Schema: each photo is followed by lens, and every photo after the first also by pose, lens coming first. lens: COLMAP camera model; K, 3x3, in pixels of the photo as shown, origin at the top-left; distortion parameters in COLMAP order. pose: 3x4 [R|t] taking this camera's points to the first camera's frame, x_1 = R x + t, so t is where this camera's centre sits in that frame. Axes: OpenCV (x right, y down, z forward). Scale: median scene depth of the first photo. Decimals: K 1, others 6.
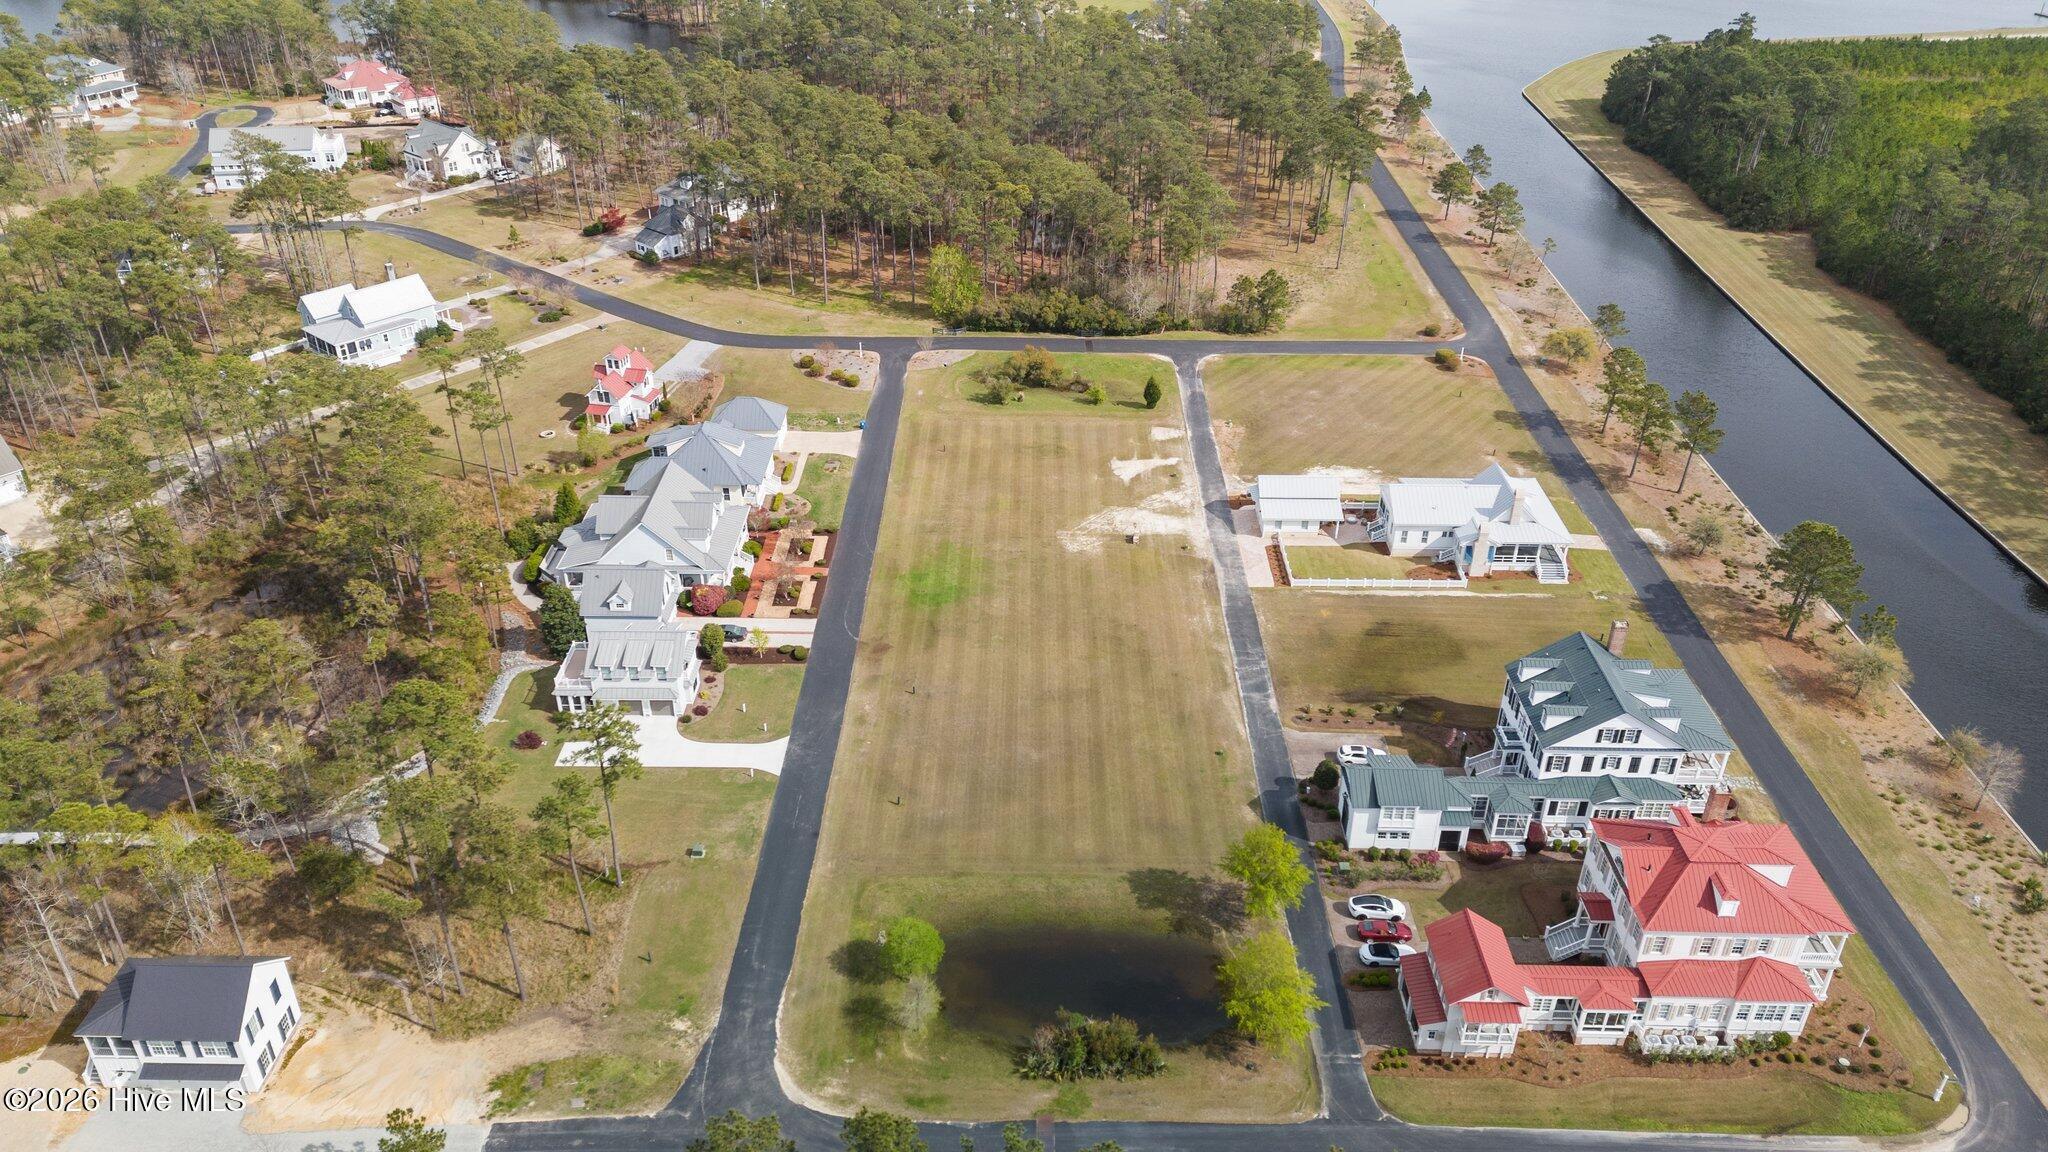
lens RADIAL K [[1485.7, 0, 1024.0], [0, 1485.7, 576.0], [0, 0, 1]] dist [0.111381, -0.138192]
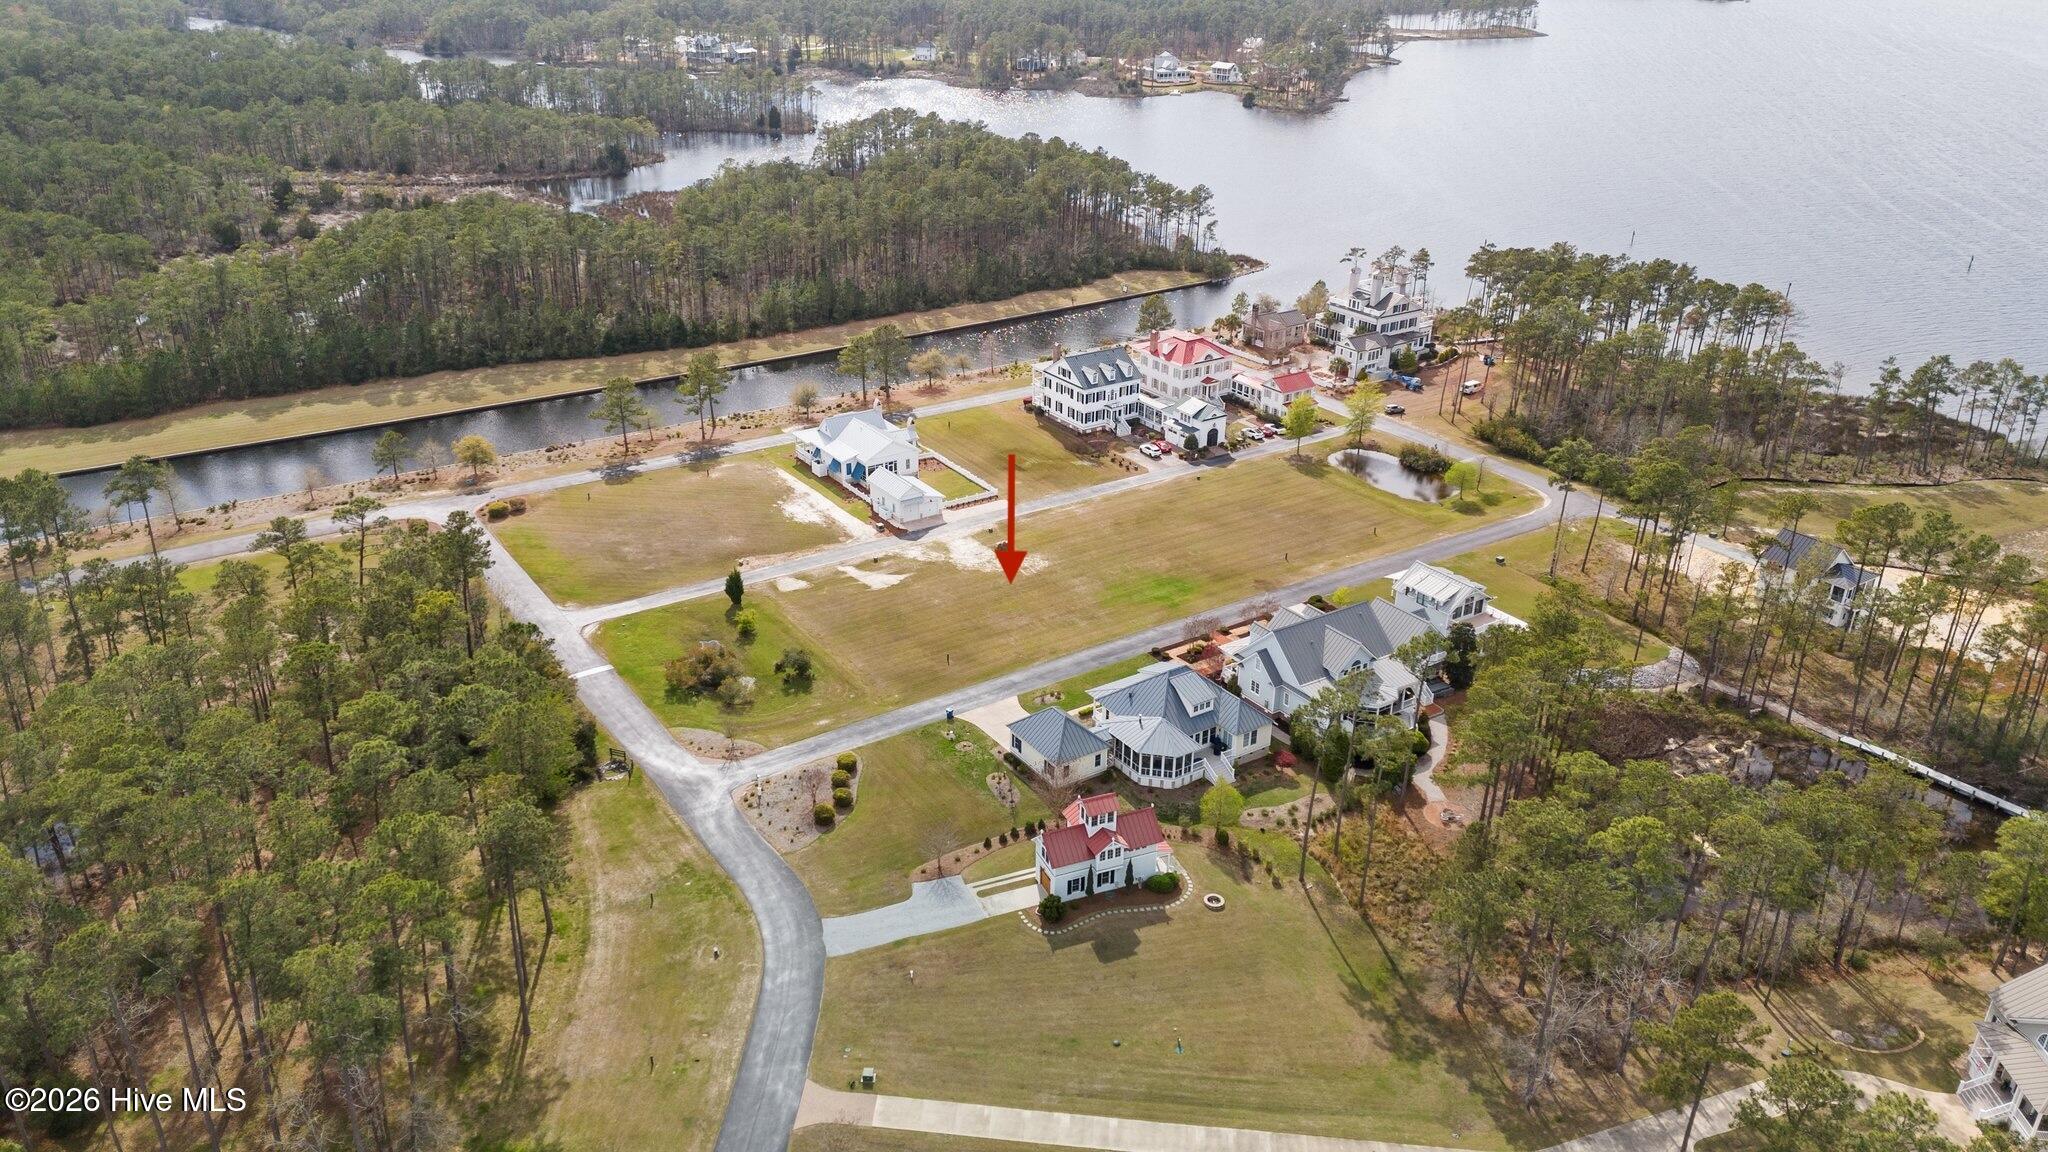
lens RADIAL K [[1485.7, 0, 1024.0], [0, 1485.7, 576.0], [0, 0, 1]] dist [0.111381, -0.138192]
pose [[-0.567565, -0.365175, 0.737914, -0.736743], [0.406731, 0.654899, 0.636928, -0.681379], [-0.715849, 0.661630, -0.223170, 1.133019]]
